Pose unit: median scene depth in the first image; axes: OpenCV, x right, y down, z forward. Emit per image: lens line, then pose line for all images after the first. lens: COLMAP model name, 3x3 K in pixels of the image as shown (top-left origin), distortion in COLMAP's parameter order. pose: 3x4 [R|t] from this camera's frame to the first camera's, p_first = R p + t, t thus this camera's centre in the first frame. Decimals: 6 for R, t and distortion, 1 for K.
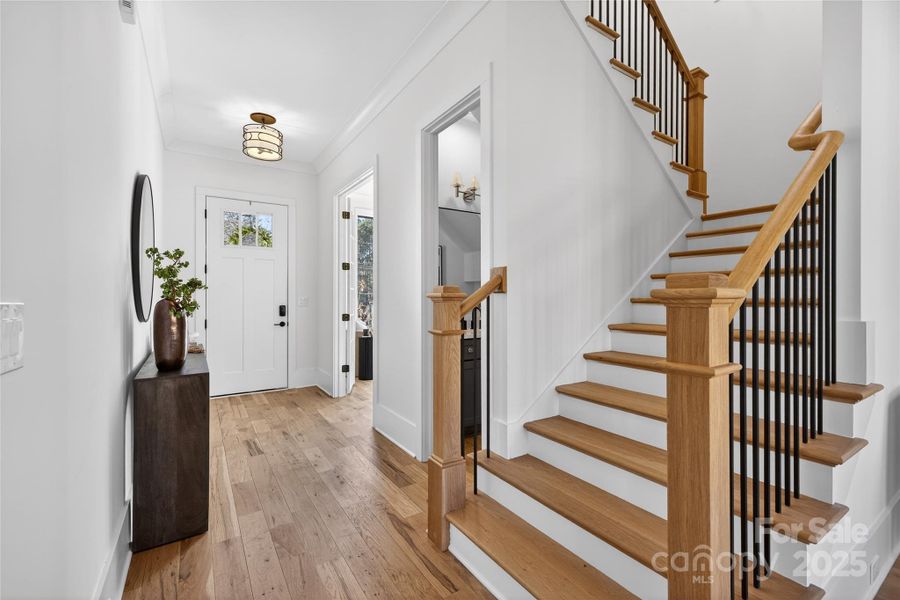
lens RADIAL K [[377.8, 0, 453.7], [0, 377.8, 296.8], [0, 0, 1]] dist [0.012939, 0.000041]
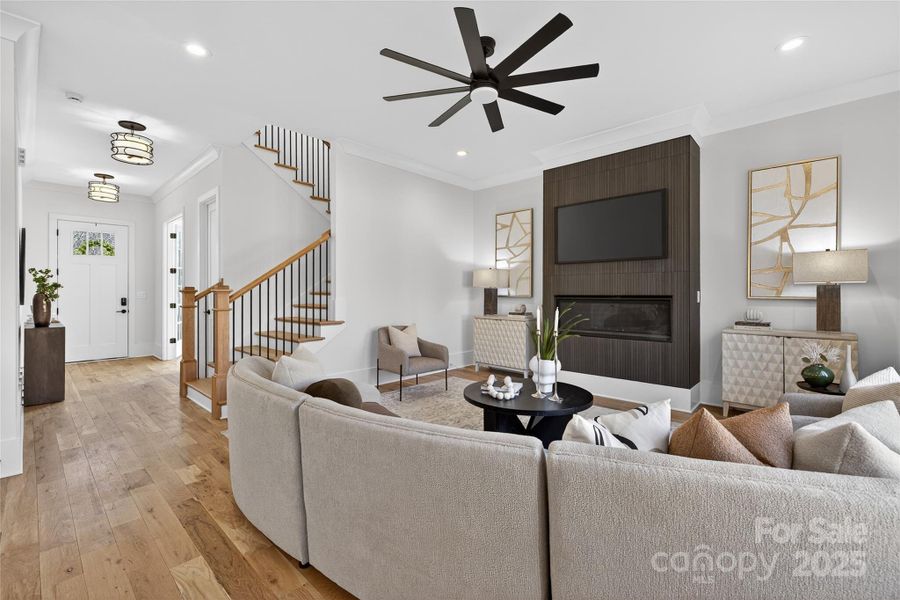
lens RADIAL K [[380.6, 0, 451.6], [0, 380.6, 292.3], [0, 0, 1]] dist [0.003027, 0.000339]
pose [[0.971974, 0.001929, 0.235081, 0.817514], [-0.002175, 0.999997, 0.000790, -0.002690], [-0.235079, -0.001279, 0.971975, -1.355209]]
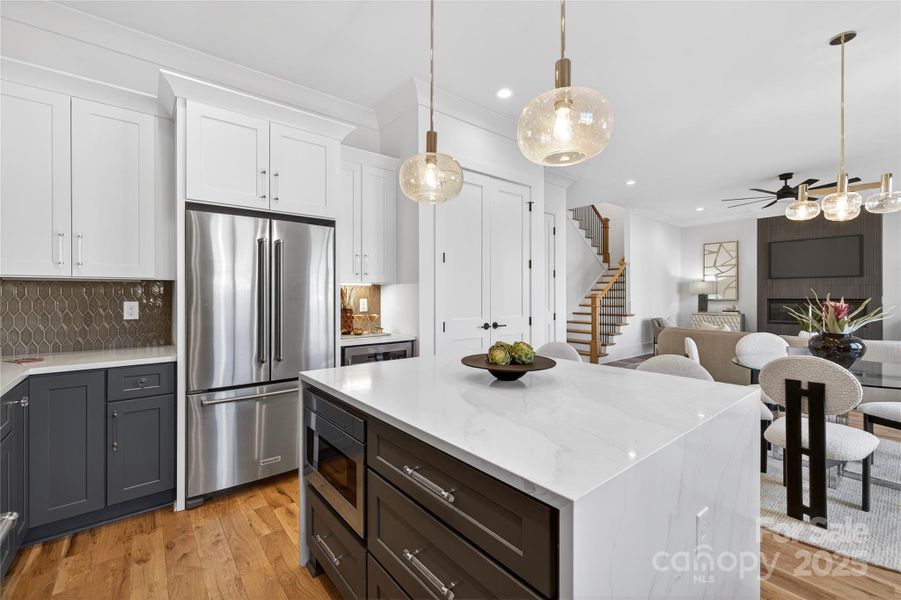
lens RADIAL K [[381.0, 0, 452.1], [0, 381.0, 292.3], [0, 0, 1]] dist [0.003027, 0.000339]
pose [[0.995152, 0.001843, 0.098332, -1.114746], [-0.001434, 0.999990, -0.004233, -0.027058], [-0.098338, 0.004071, 0.995145, -2.426191]]
